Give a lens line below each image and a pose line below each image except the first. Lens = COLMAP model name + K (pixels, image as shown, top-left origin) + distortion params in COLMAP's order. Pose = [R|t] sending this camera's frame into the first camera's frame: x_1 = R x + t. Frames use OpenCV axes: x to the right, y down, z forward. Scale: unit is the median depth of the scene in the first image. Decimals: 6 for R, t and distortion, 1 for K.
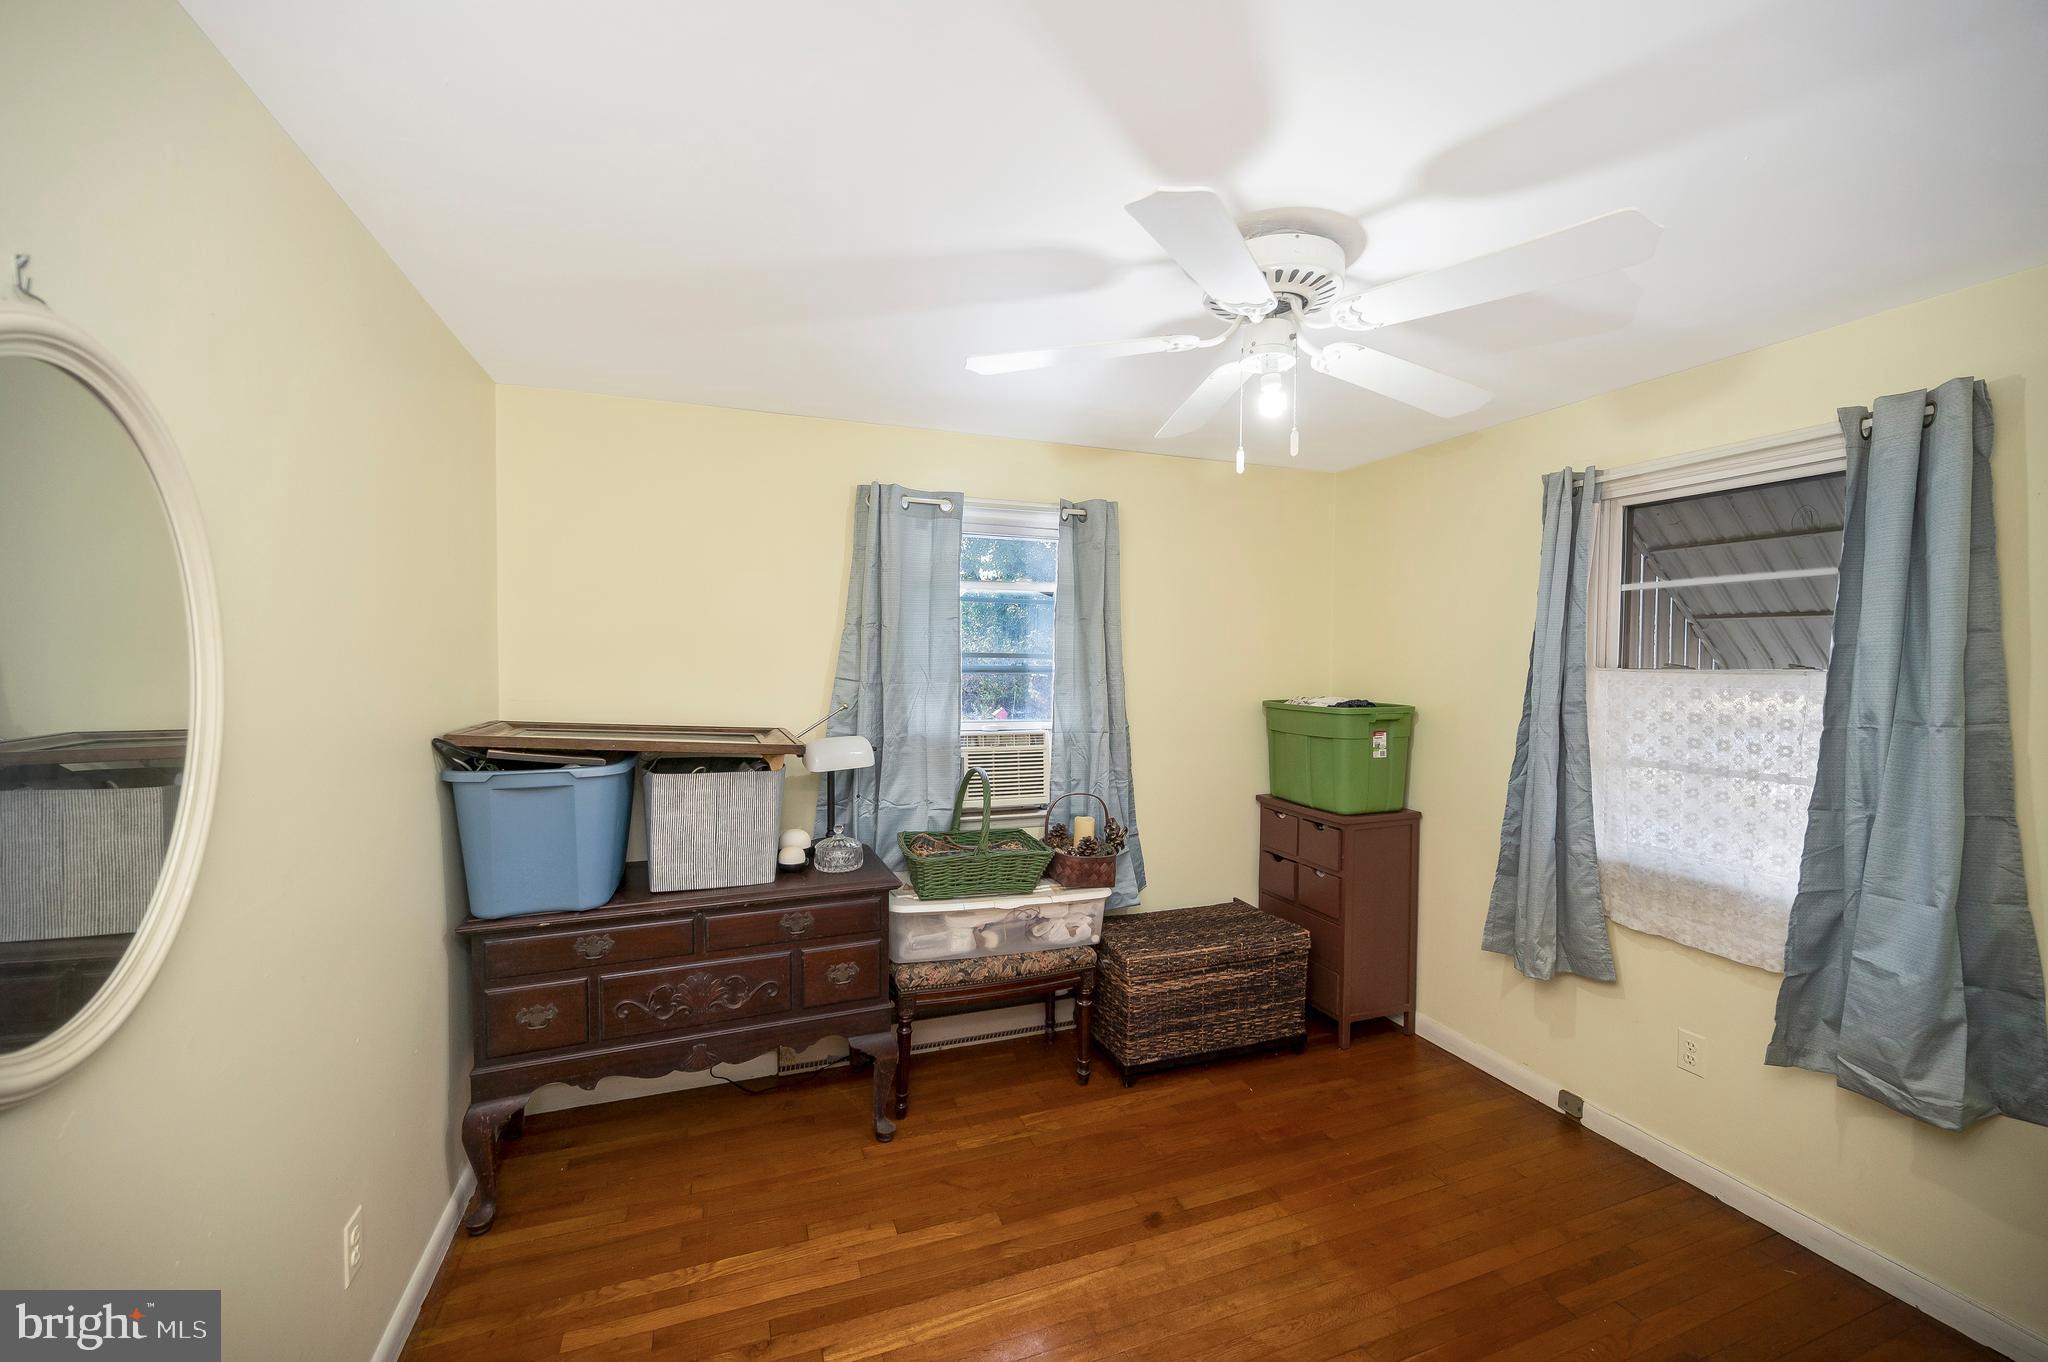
lens RADIAL K [[823.6, 0, 1024.4], [0, 823.6, 616.8], [0, 0, 1]] dist [-0.001194, -0.000151]
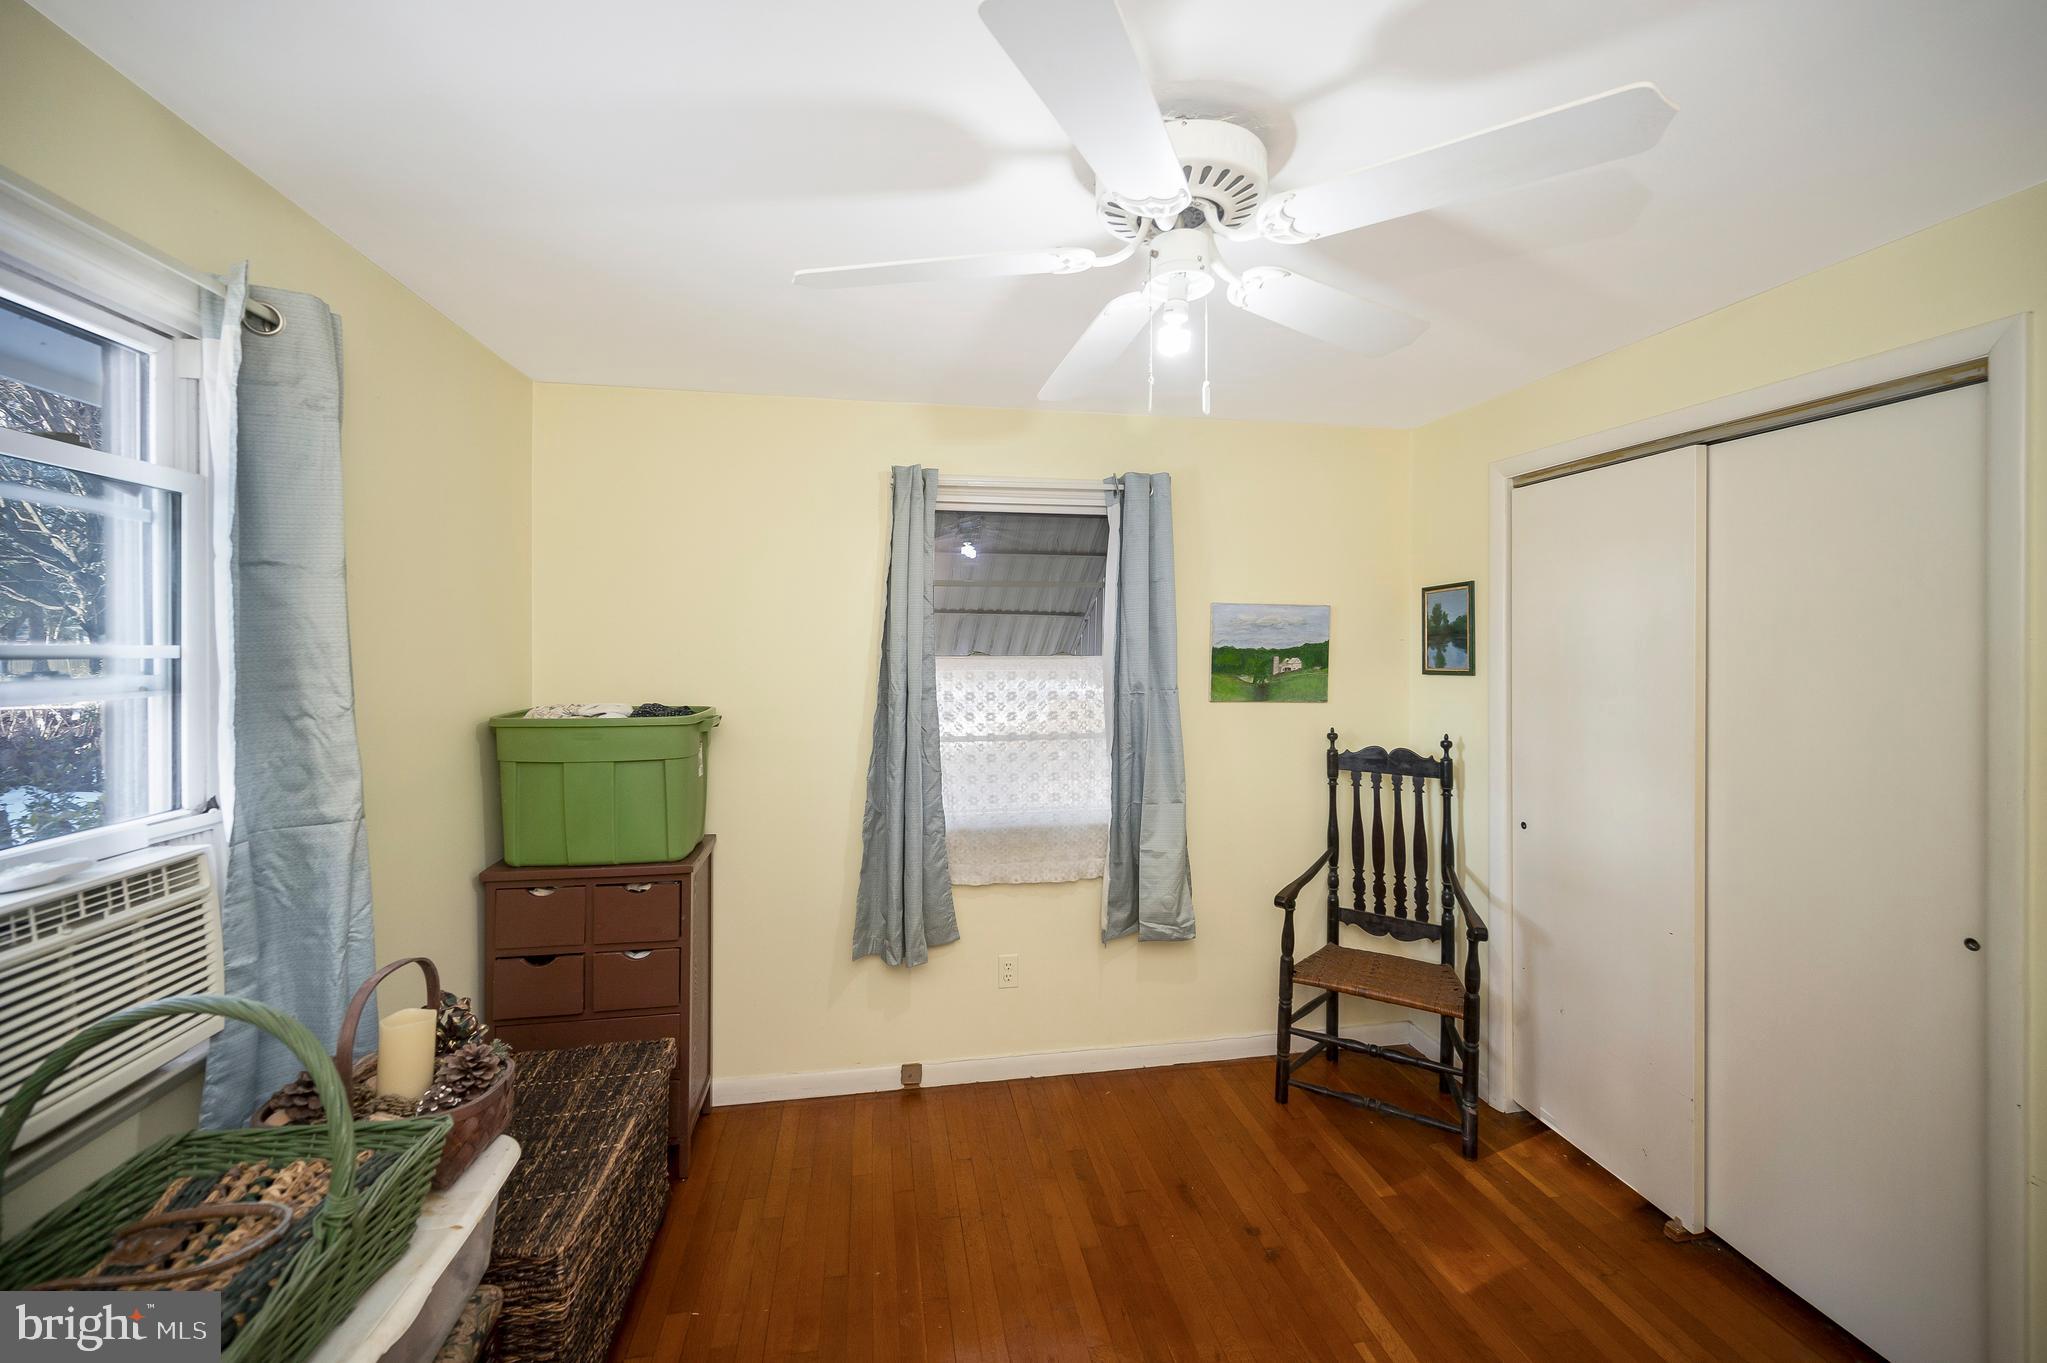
lens RADIAL K [[832.0, 0, 1040.9], [0, 832.0, 630.2], [0, 0, 1]] dist [-0.002052, -0.000197]
pose [[0.153622, 0.014650, 0.988021, -0.387863], [-0.051891, 0.998630, -0.006739, 0.032199], [-0.986766, -0.050235, 0.154172, 0.762837]]
